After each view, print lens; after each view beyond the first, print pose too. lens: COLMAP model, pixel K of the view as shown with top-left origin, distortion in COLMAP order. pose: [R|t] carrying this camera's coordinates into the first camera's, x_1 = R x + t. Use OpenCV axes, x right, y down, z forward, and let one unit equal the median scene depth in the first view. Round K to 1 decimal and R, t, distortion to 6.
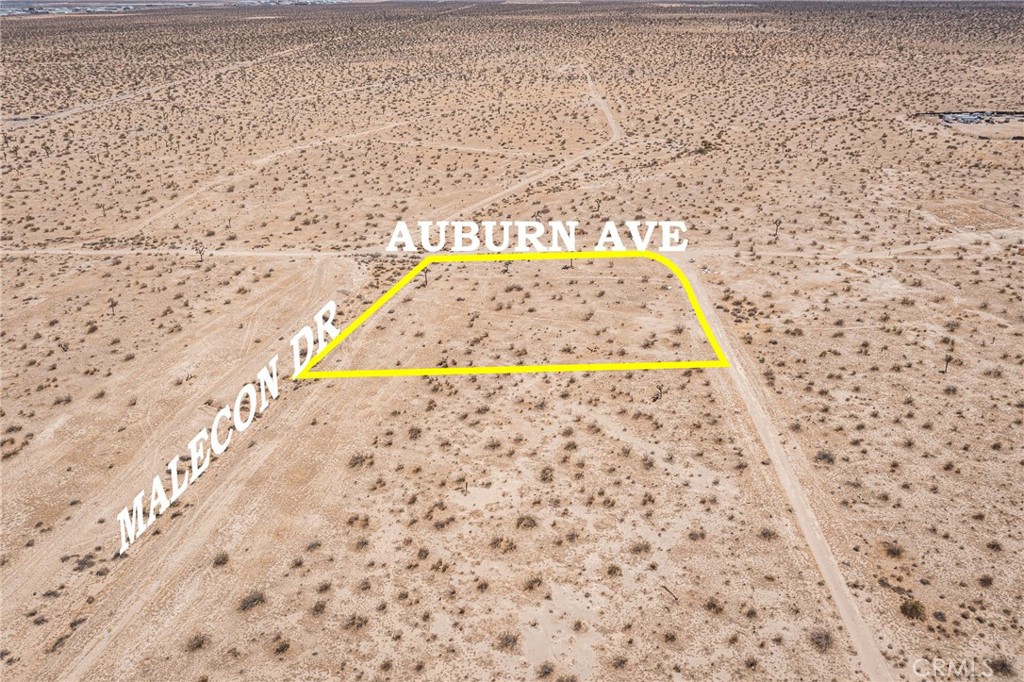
lens RADIAL K [[804.6, 0, 516.1], [0, 804.6, 334.7], [0, 0, 1]] dist [-0.008060, 0.002372]
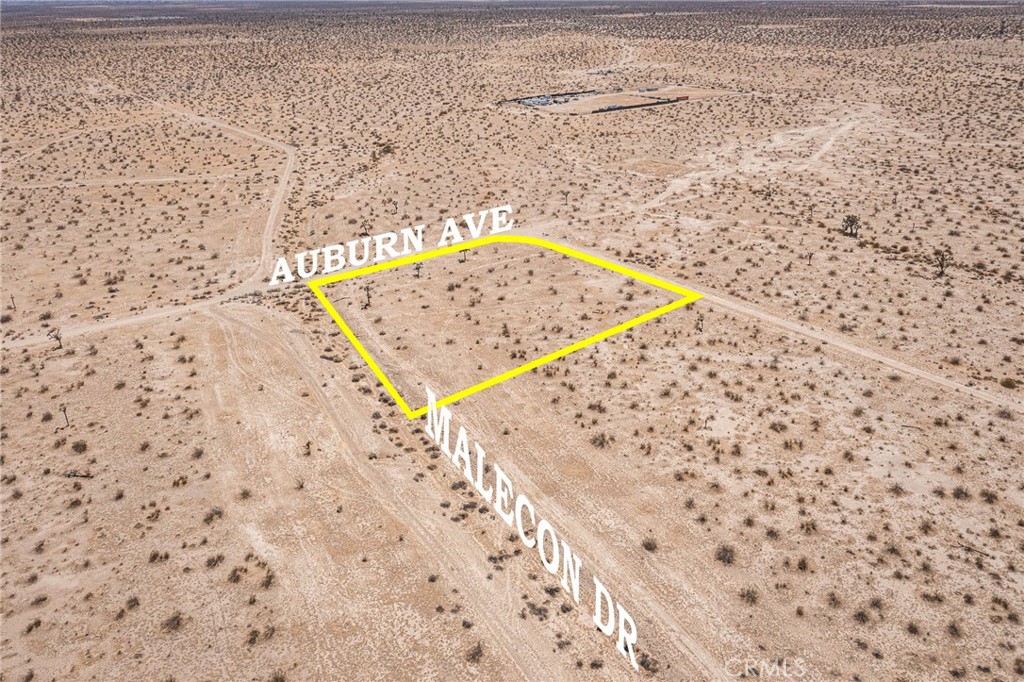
lens RADIAL K [[804.6, 0, 515.0], [0, 804.6, 340.3], [0, 0, 1]] dist [-0.008060, 0.002372]
pose [[0.783005, -0.253413, 0.568053, -0.615478], [0.257095, 0.963439, 0.075417, -0.056332], [-0.566396, 0.086992, 0.819529, 0.141747]]
